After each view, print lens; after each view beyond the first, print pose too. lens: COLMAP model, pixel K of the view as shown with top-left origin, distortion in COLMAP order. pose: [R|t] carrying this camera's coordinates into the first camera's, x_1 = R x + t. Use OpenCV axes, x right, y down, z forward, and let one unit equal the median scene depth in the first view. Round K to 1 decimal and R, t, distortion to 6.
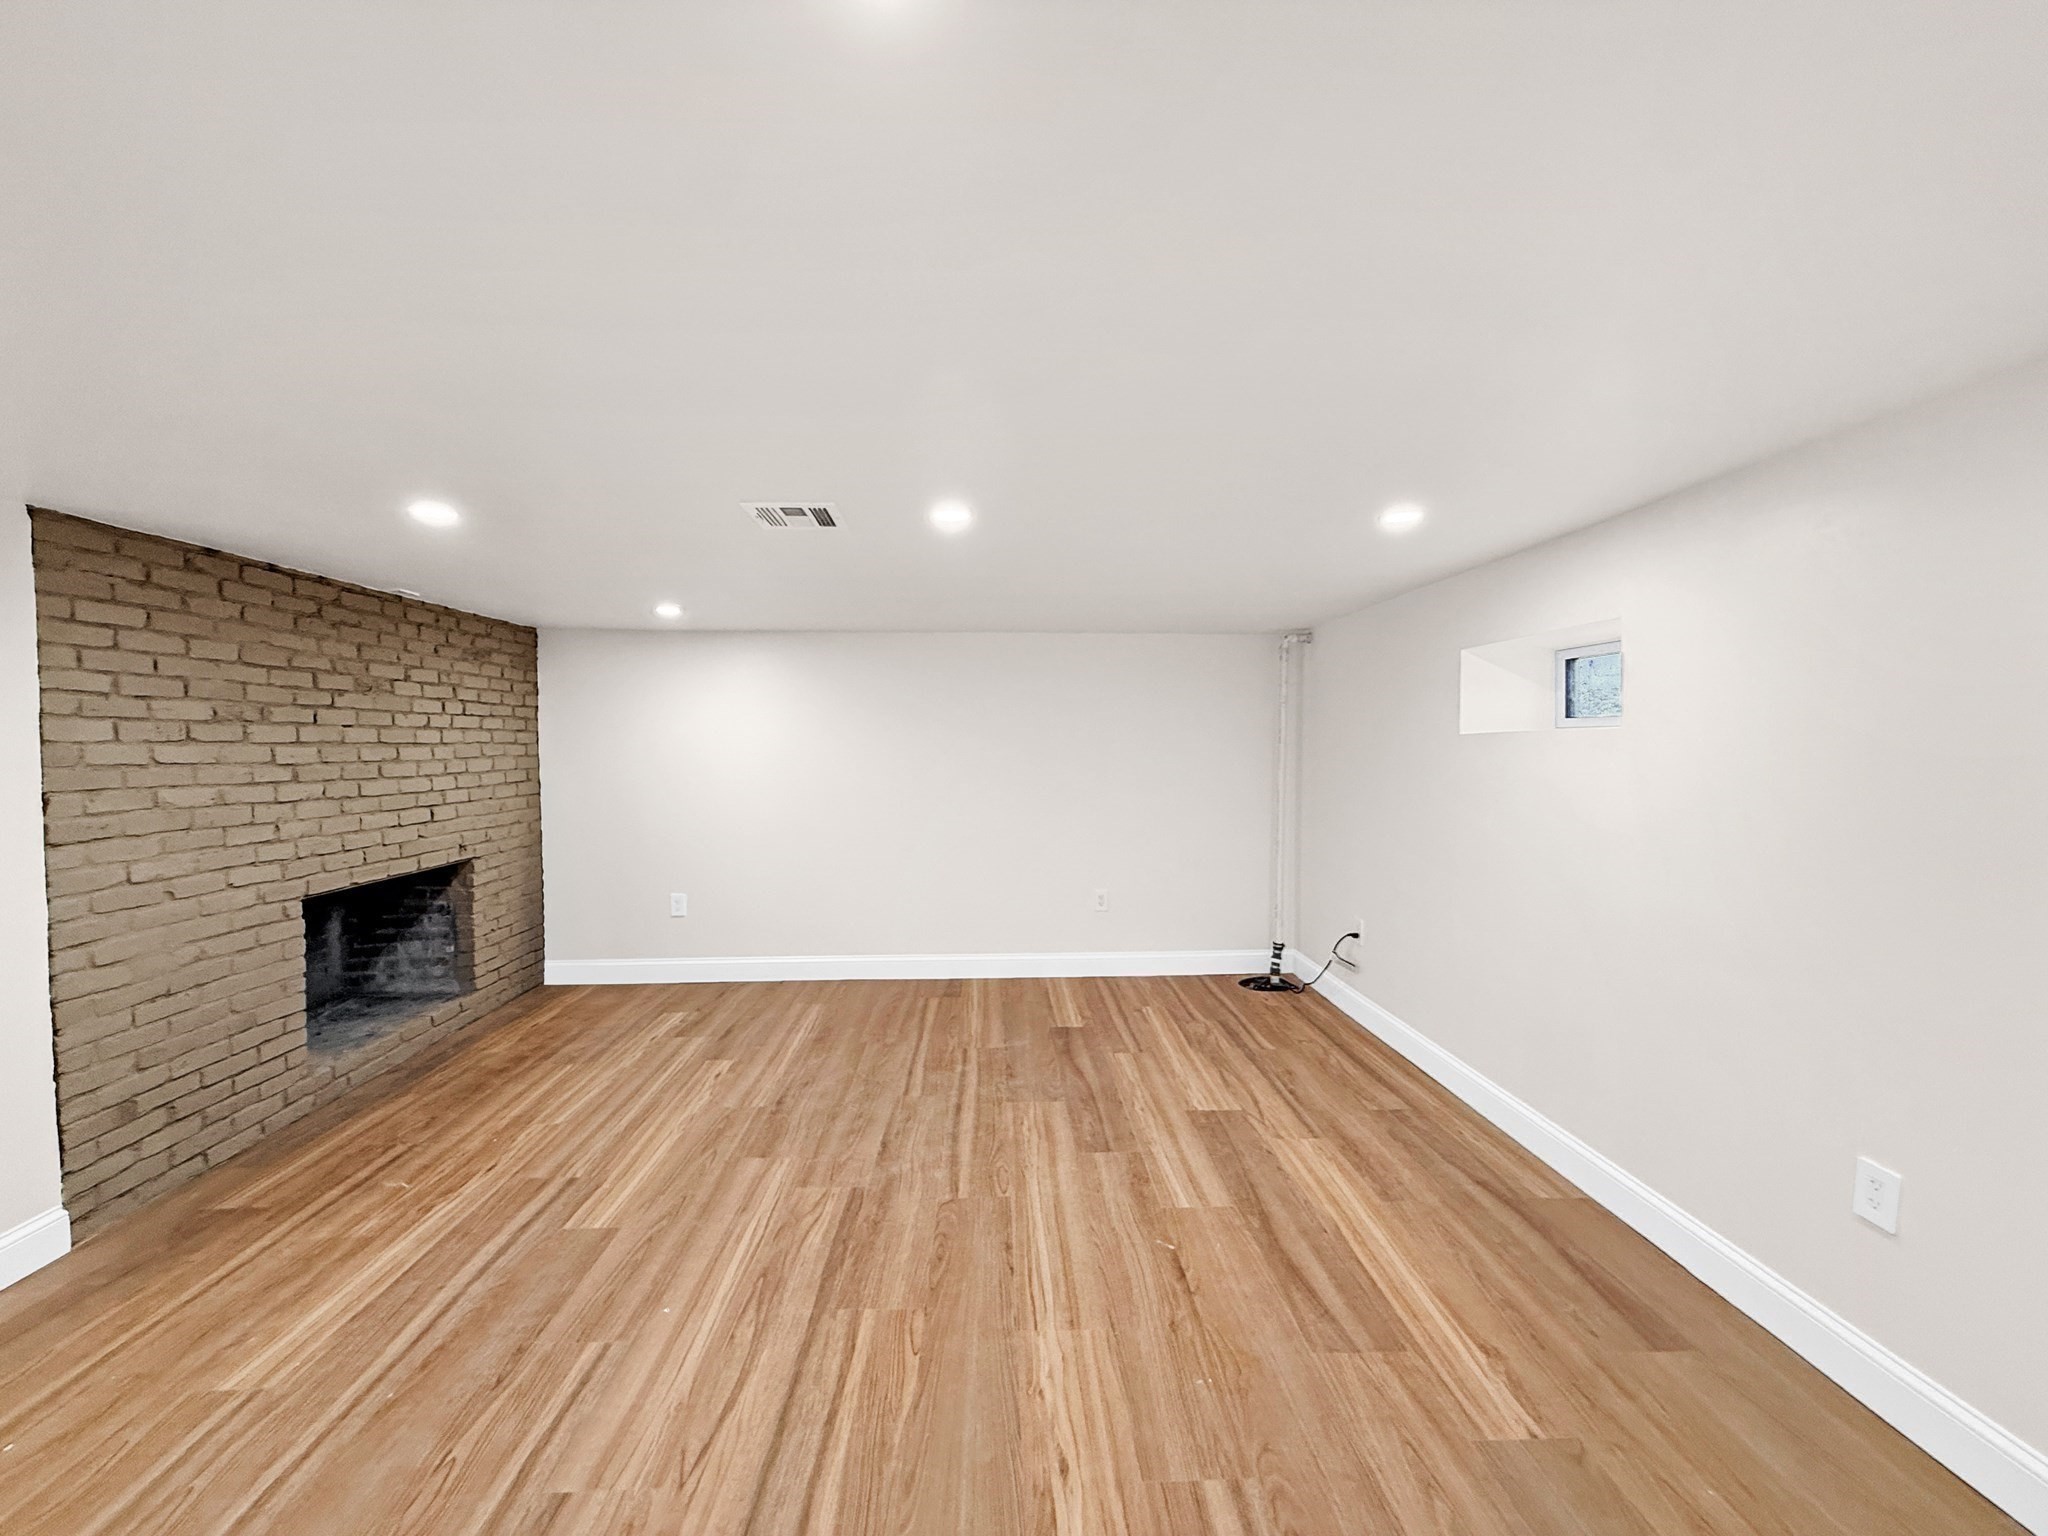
lens RADIAL K [[817.2, 0, 1022.7], [0, 817.2, 769.3], [0, 0, 1]] dist [-0.000781, 0.000769]
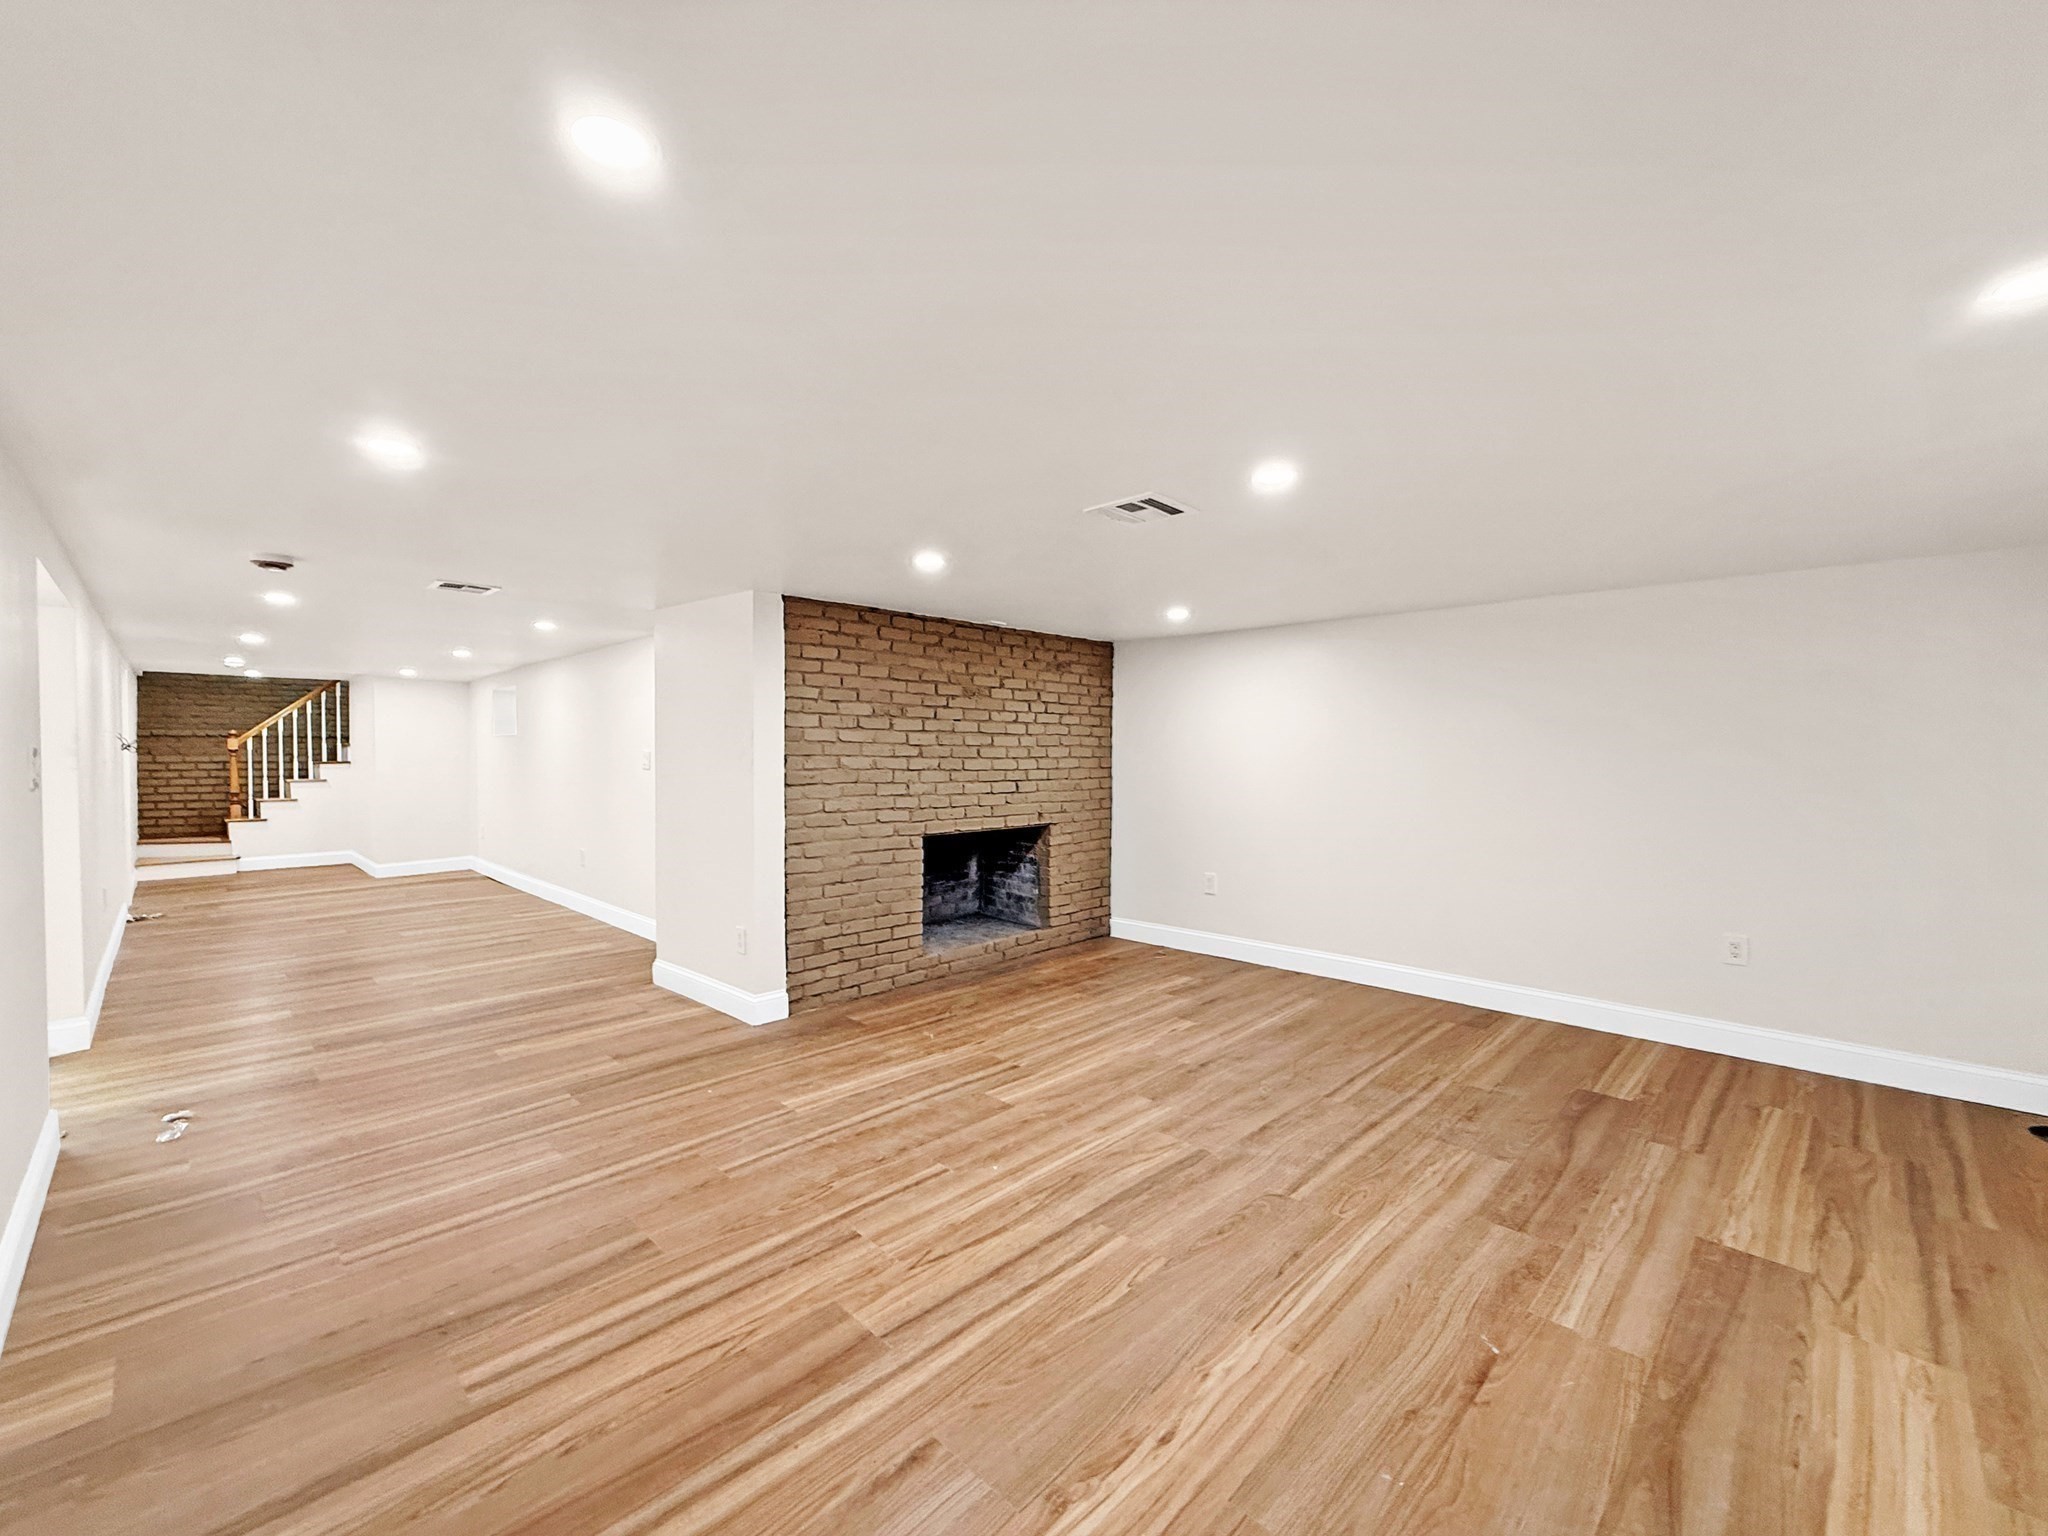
lens RADIAL K [[817.2, 0, 1022.0], [0, 817.2, 764.9], [0, 0, 1]] dist [-0.000781, 0.000769]
pose [[0.696922, 0.013814, -0.717014, 0.370214], [-0.024891, 0.999678, -0.004935, 0.038905], [0.716714, 0.021286, 0.697042, 0.110430]]
